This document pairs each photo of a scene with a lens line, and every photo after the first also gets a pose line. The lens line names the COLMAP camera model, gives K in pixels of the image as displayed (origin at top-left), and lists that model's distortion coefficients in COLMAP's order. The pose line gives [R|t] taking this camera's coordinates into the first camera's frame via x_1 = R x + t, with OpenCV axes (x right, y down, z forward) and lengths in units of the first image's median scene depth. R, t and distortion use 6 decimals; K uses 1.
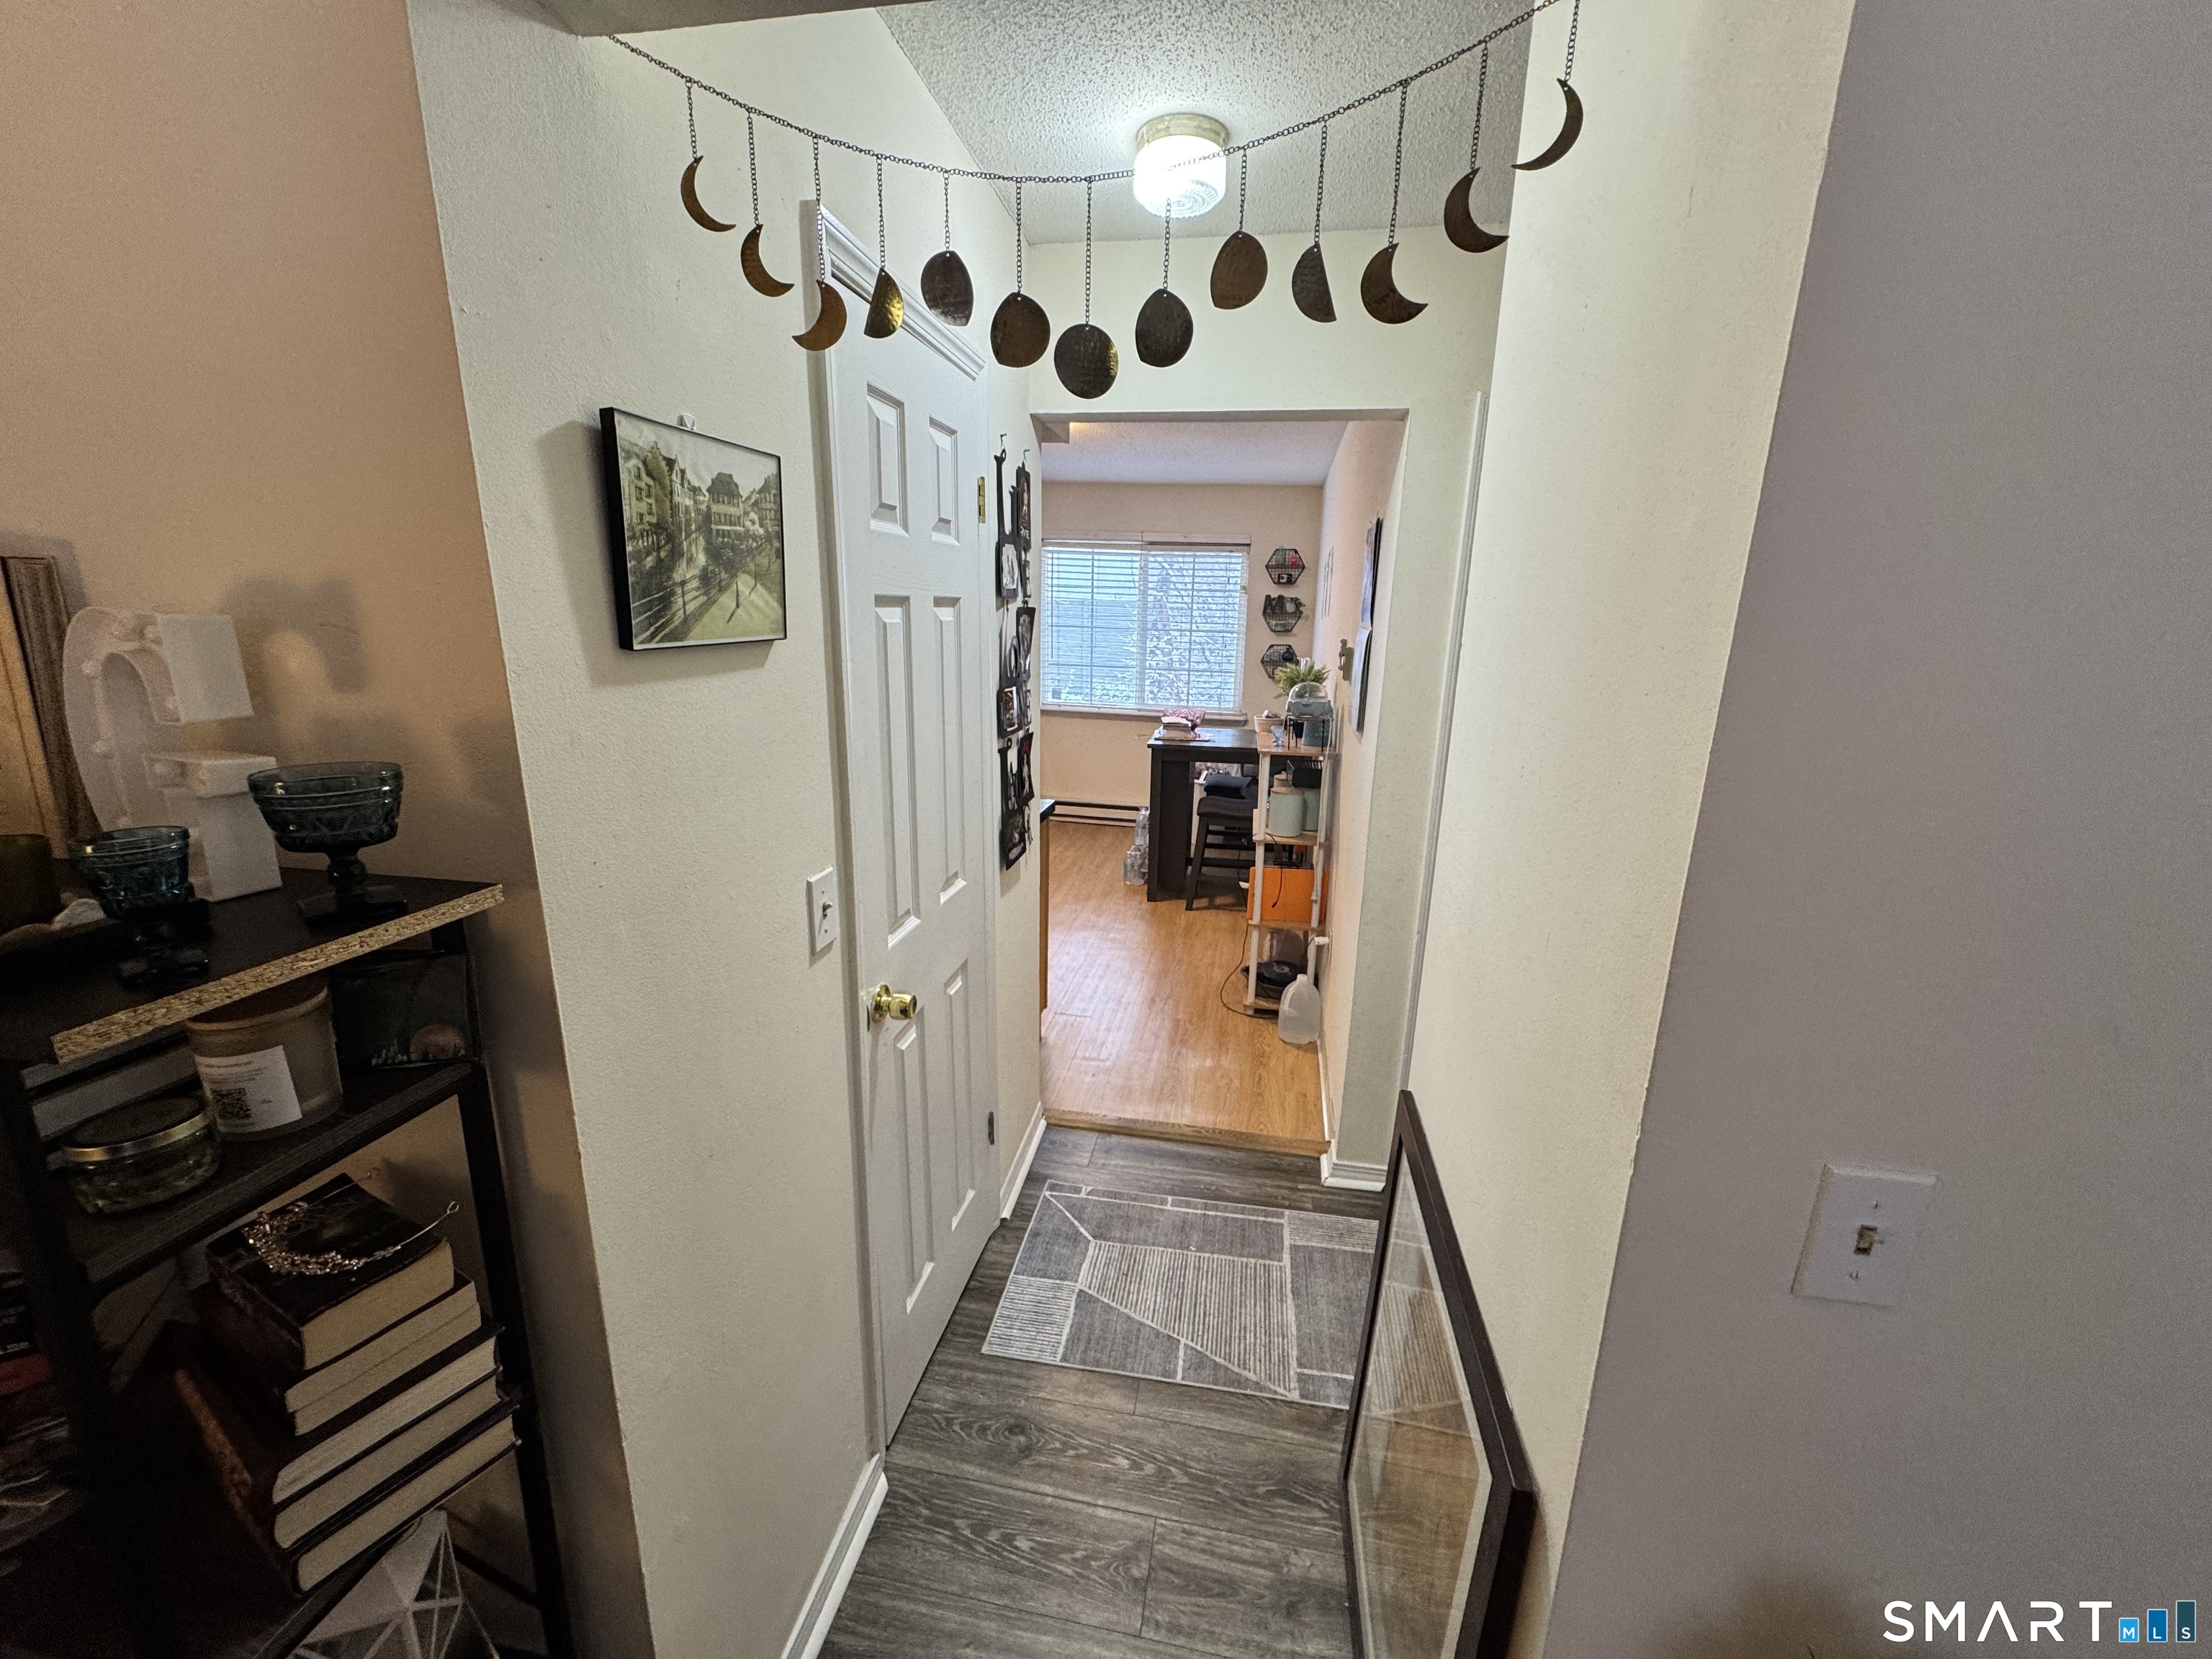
lens RADIAL K [[877.1, 0, 1098.5], [0, 877.1, 823.4], [0, 0, 1]] dist [-0.001606, 0.000691]
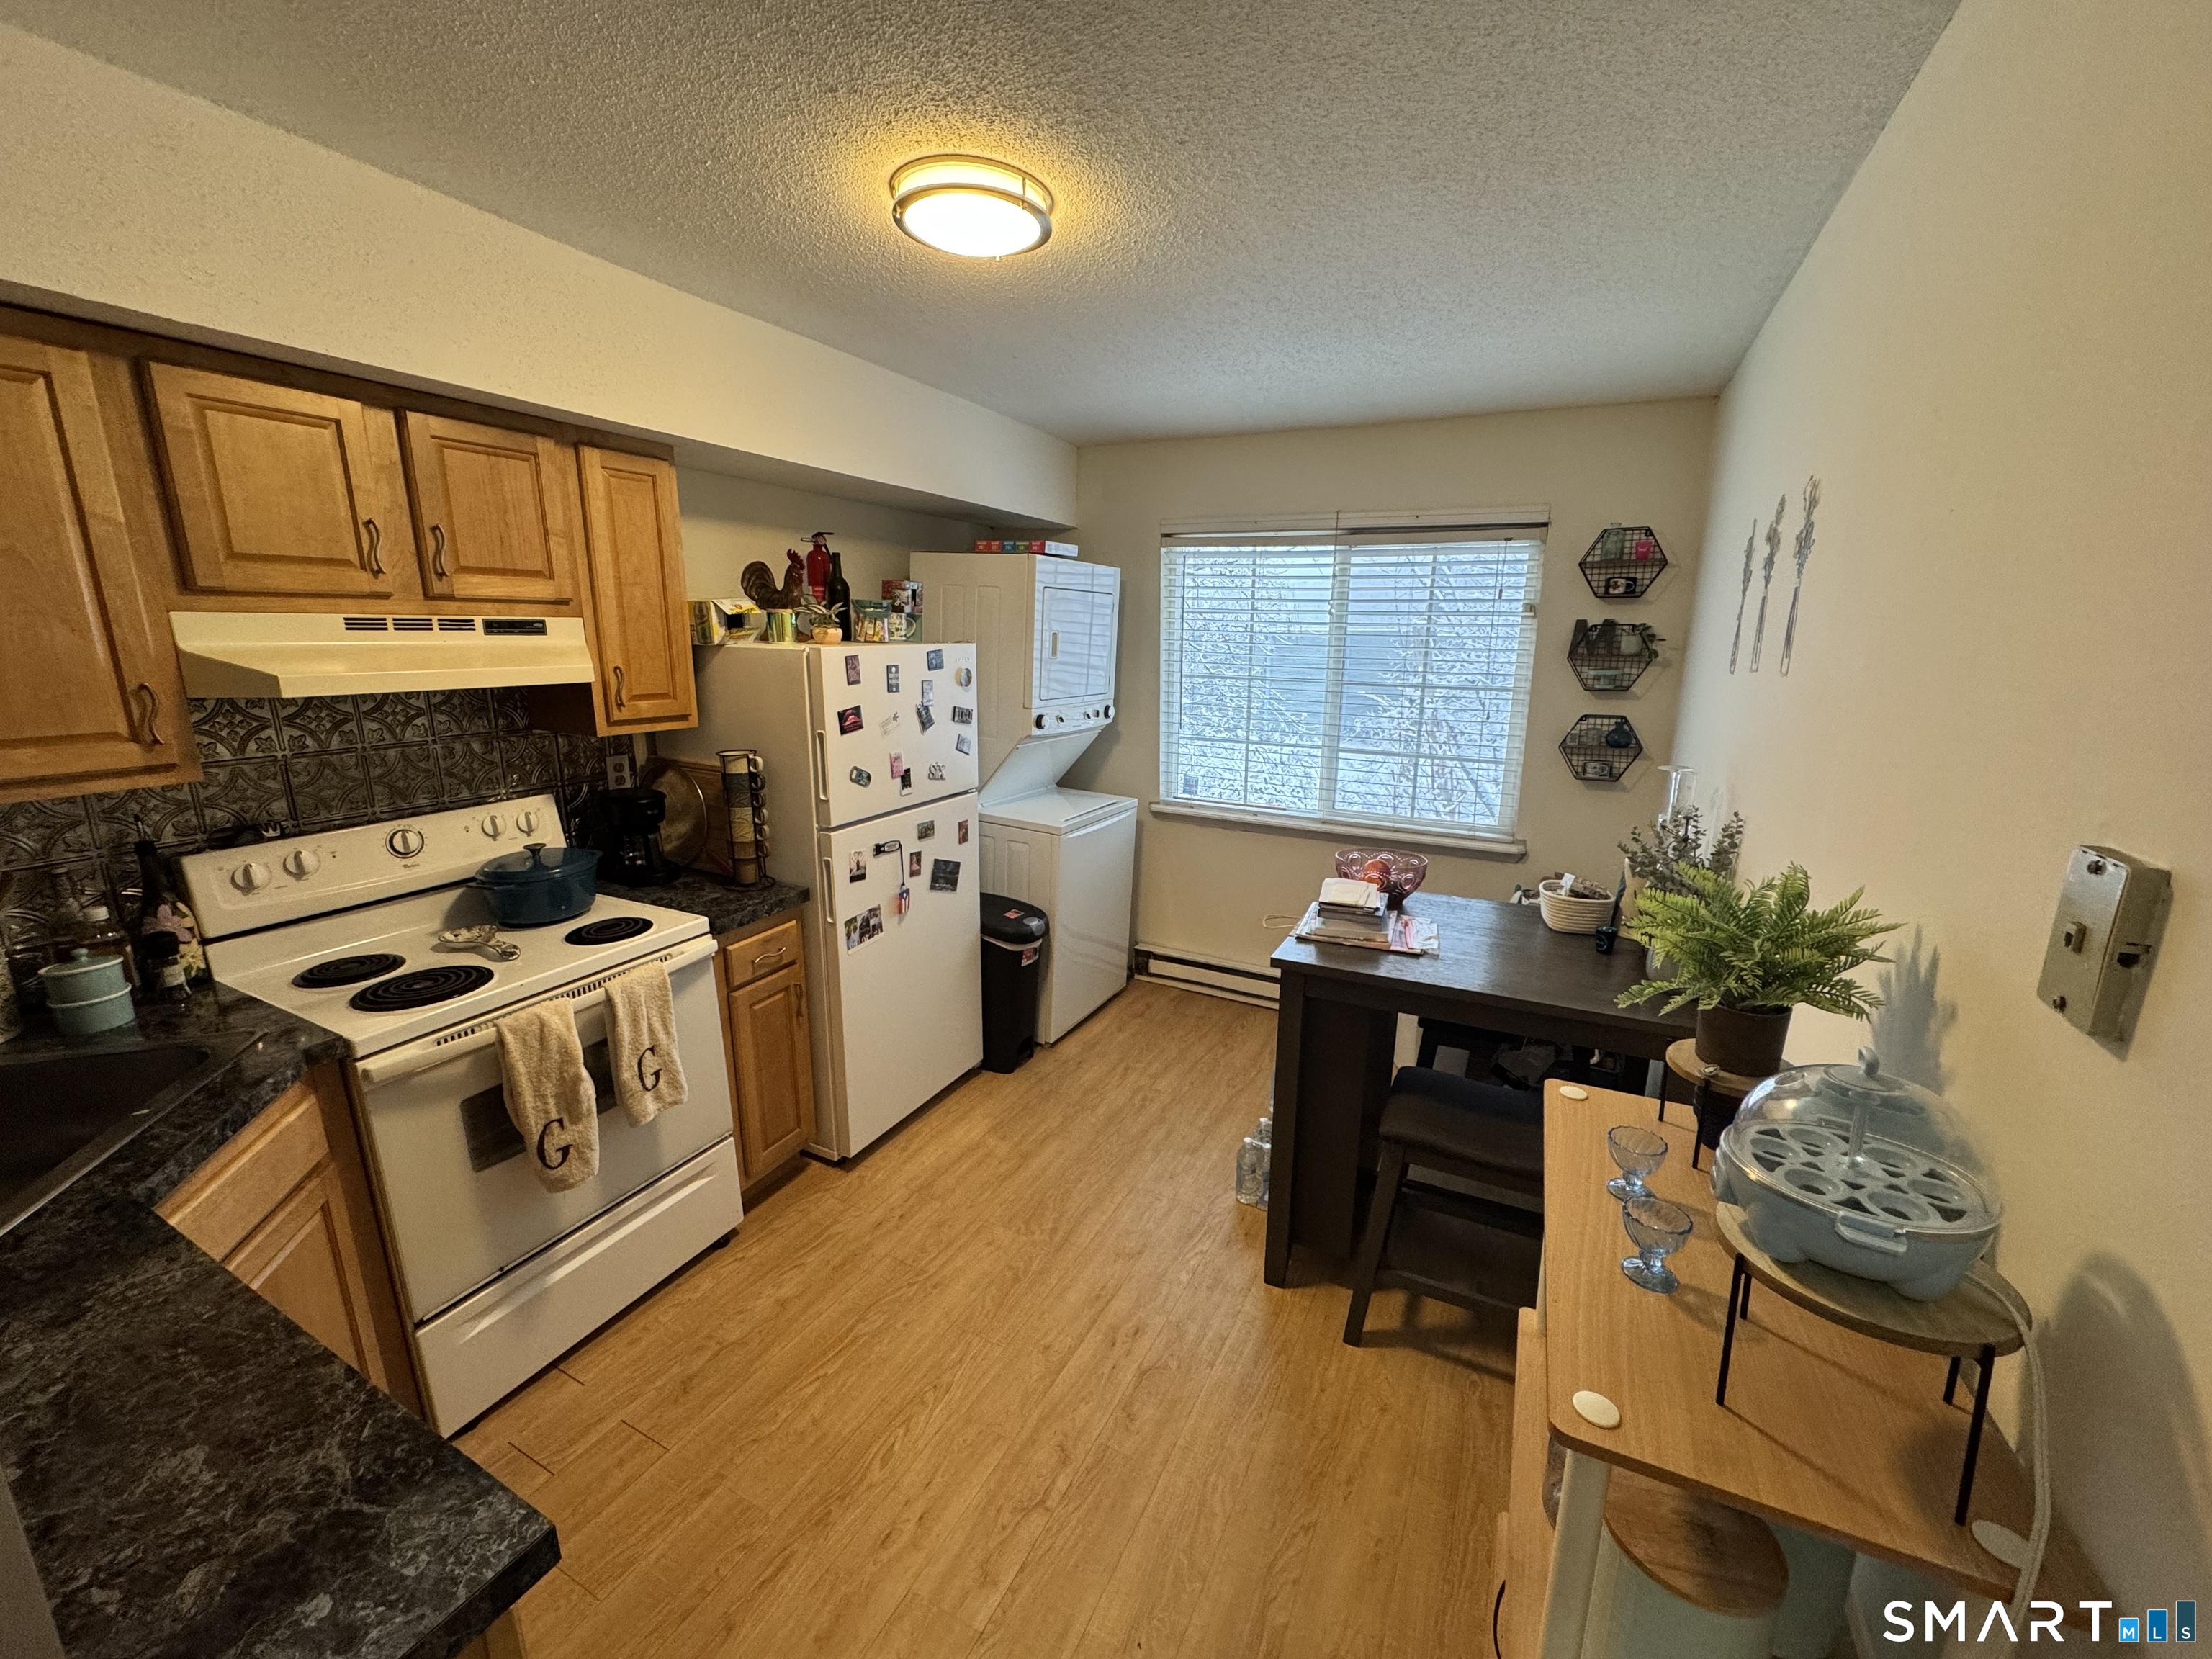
lens RADIAL K [[877.1, 0, 1105.0], [0, 877.1, 833.1], [0, 0, 1]] dist [-0.001606, 0.000691]
pose [[0.958761, 0.051806, -0.279453, 0.077949], [-0.058466, 0.998168, -0.015545, -0.114986], [0.278136, 0.031243, 0.960033, 0.447170]]
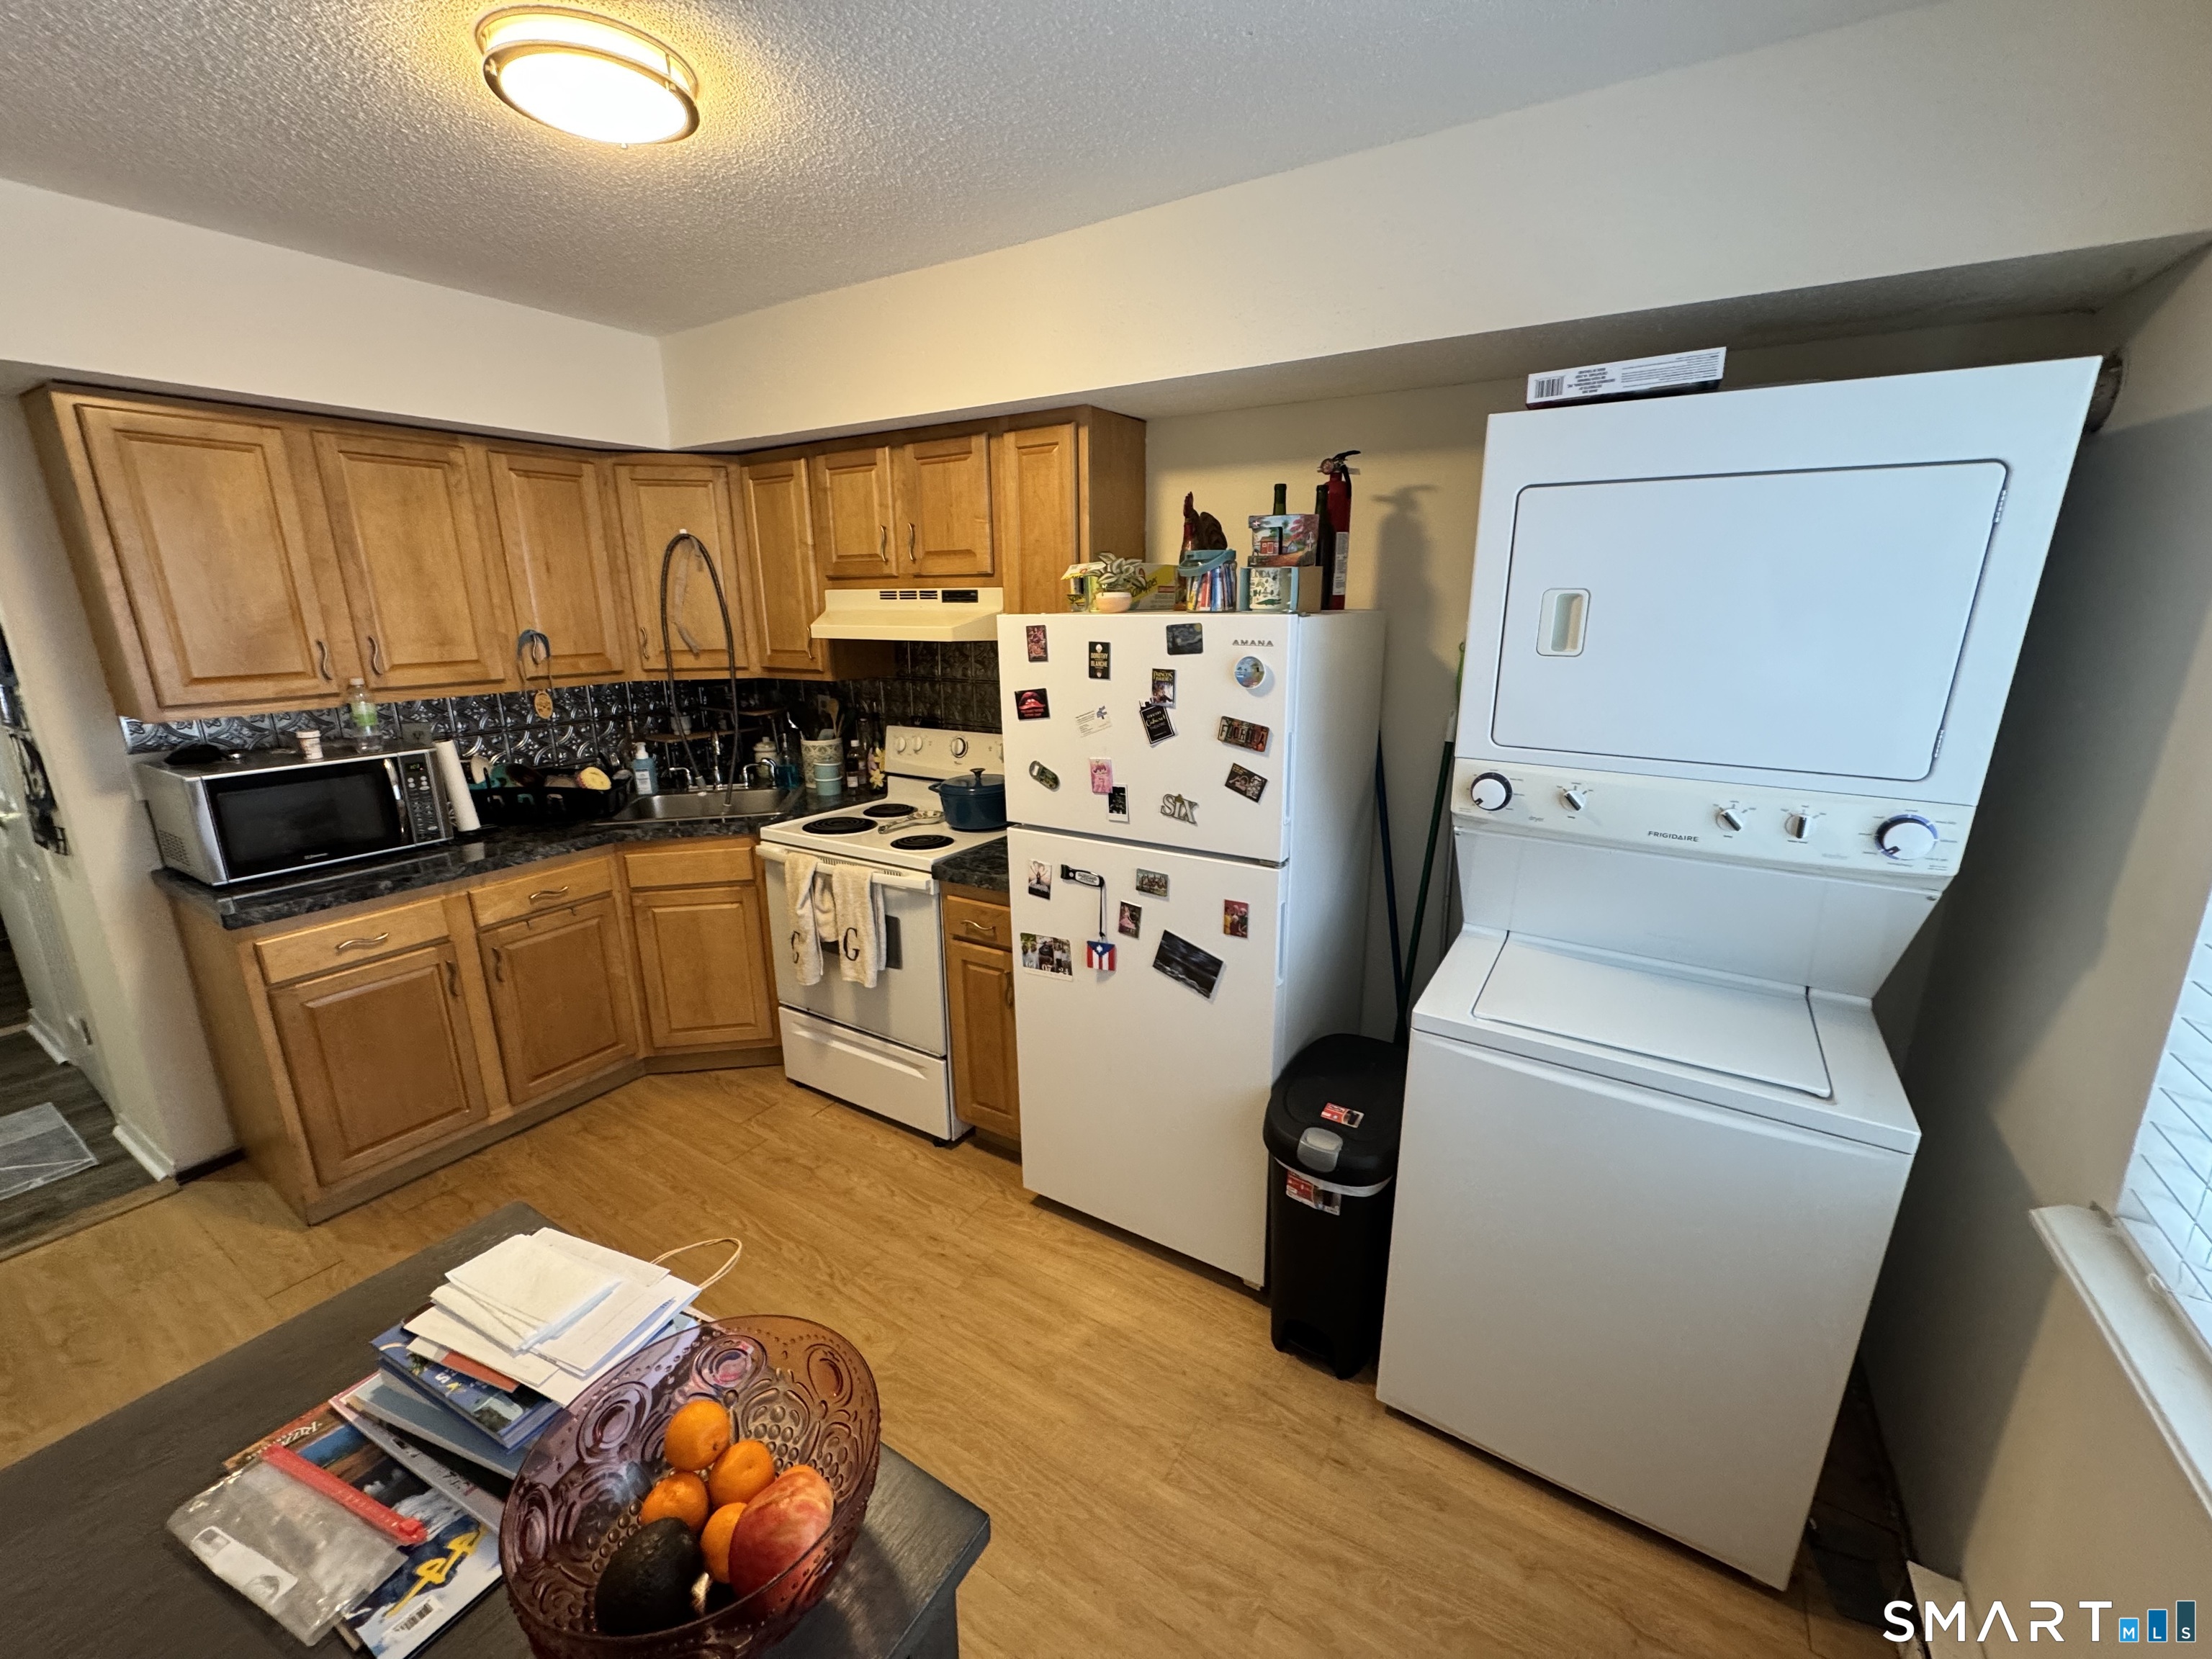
lens RADIAL K [[877.1, 0, 1107.3], [0, 877.1, 830.7], [0, 0, 1]] dist [-0.001606, 0.000691]
pose [[-0.366057, 0.214375, -0.905564, 0.154727], [-0.233698, 0.920744, 0.312436, -0.238219], [0.900770, 0.325998, -0.286946, 0.959572]]
